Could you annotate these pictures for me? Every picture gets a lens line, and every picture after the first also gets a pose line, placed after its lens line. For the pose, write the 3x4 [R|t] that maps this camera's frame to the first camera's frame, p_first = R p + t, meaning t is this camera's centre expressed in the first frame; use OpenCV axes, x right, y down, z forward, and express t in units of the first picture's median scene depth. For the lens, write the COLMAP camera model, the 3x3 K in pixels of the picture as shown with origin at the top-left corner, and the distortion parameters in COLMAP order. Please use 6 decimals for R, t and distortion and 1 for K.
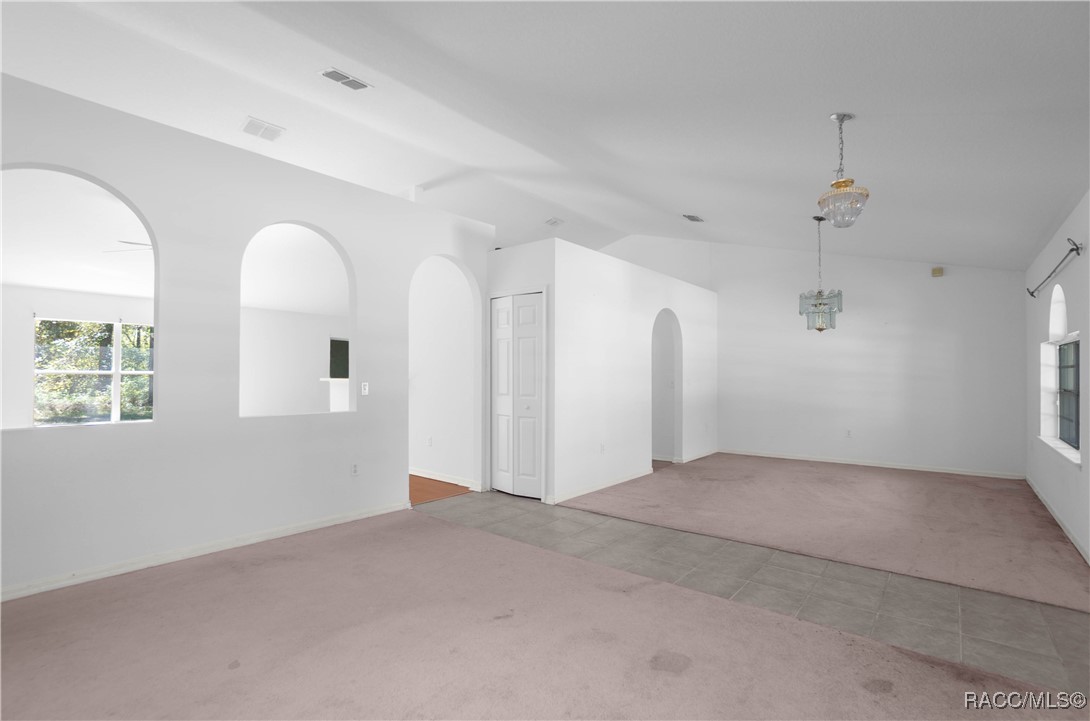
lens RADIAL K [[486.8, 0, 543.4], [0, 486.8, 362.6], [0, 0, 1]] dist [-0.062481, 0.023787]
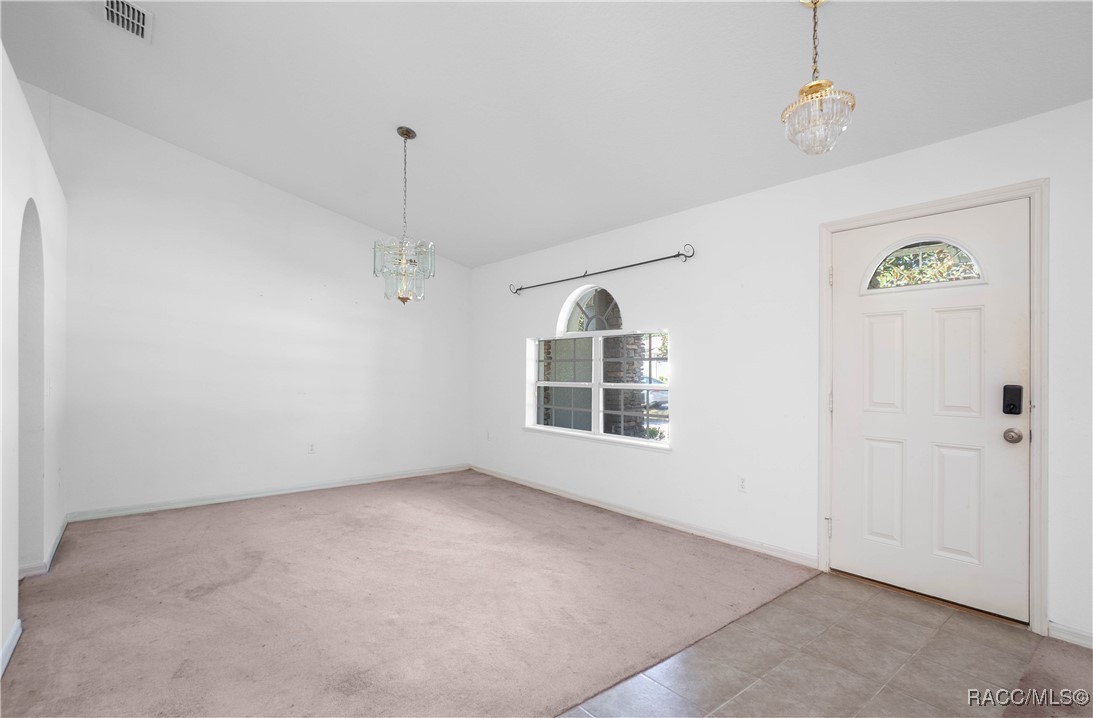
lens RADIAL K [[535.3, 0, 546.5], [0, 535.3, 359.0], [0, 0, 1]] dist [-0.001989, -0.000242]
pose [[0.193875, 0.015666, 0.980901, -0.141603], [-0.020783, 0.999714, -0.011859, 0.022307], [-0.980806, -0.018087, 0.194146, 0.839261]]
